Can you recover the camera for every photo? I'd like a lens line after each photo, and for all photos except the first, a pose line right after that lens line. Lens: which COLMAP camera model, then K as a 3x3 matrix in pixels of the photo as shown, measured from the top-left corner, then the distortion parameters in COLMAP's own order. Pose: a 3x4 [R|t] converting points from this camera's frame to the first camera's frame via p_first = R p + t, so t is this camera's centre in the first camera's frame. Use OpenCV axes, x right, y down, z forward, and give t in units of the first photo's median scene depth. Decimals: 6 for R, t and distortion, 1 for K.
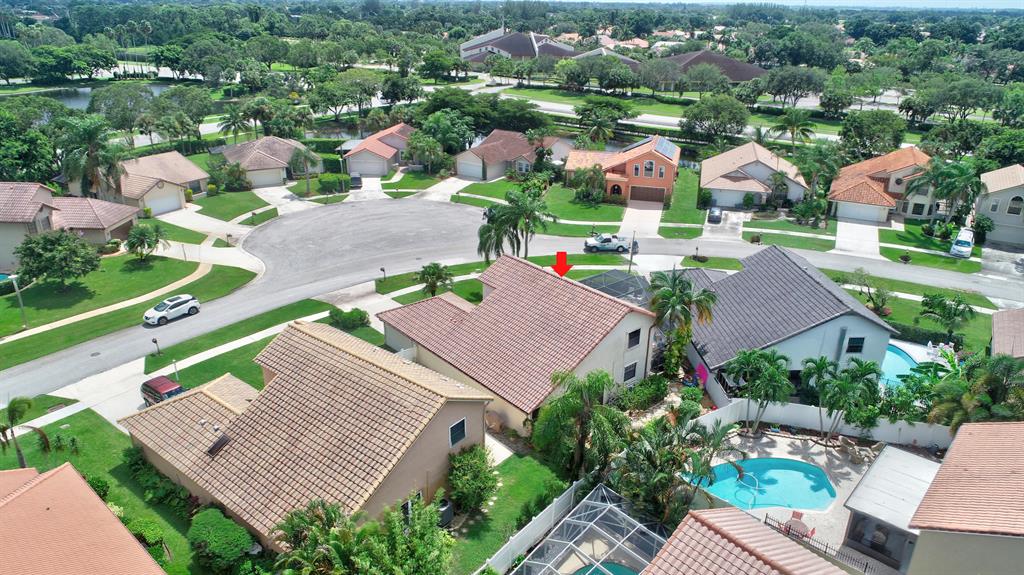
lens RADIAL K [[685.2, 0, 512.0], [0, 685.2, 287.5], [0, 0, 1]] dist [-0.001046, 0.000441]
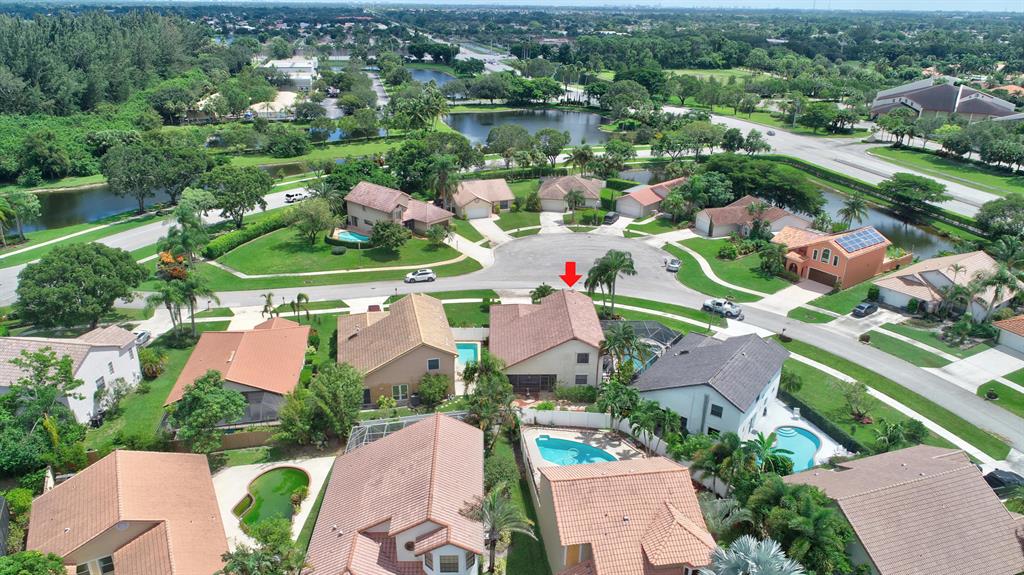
lens RADIAL K [[685.2, 0, 512.0], [0, 685.2, 287.5], [0, 0, 1]] dist [-0.001046, 0.000441]
pose [[0.775362, 0.236124, -0.585713, 0.466873], [-0.244096, 0.967442, 0.066881, -0.073655], [0.582435, 0.091113, 0.807755, -0.185825]]
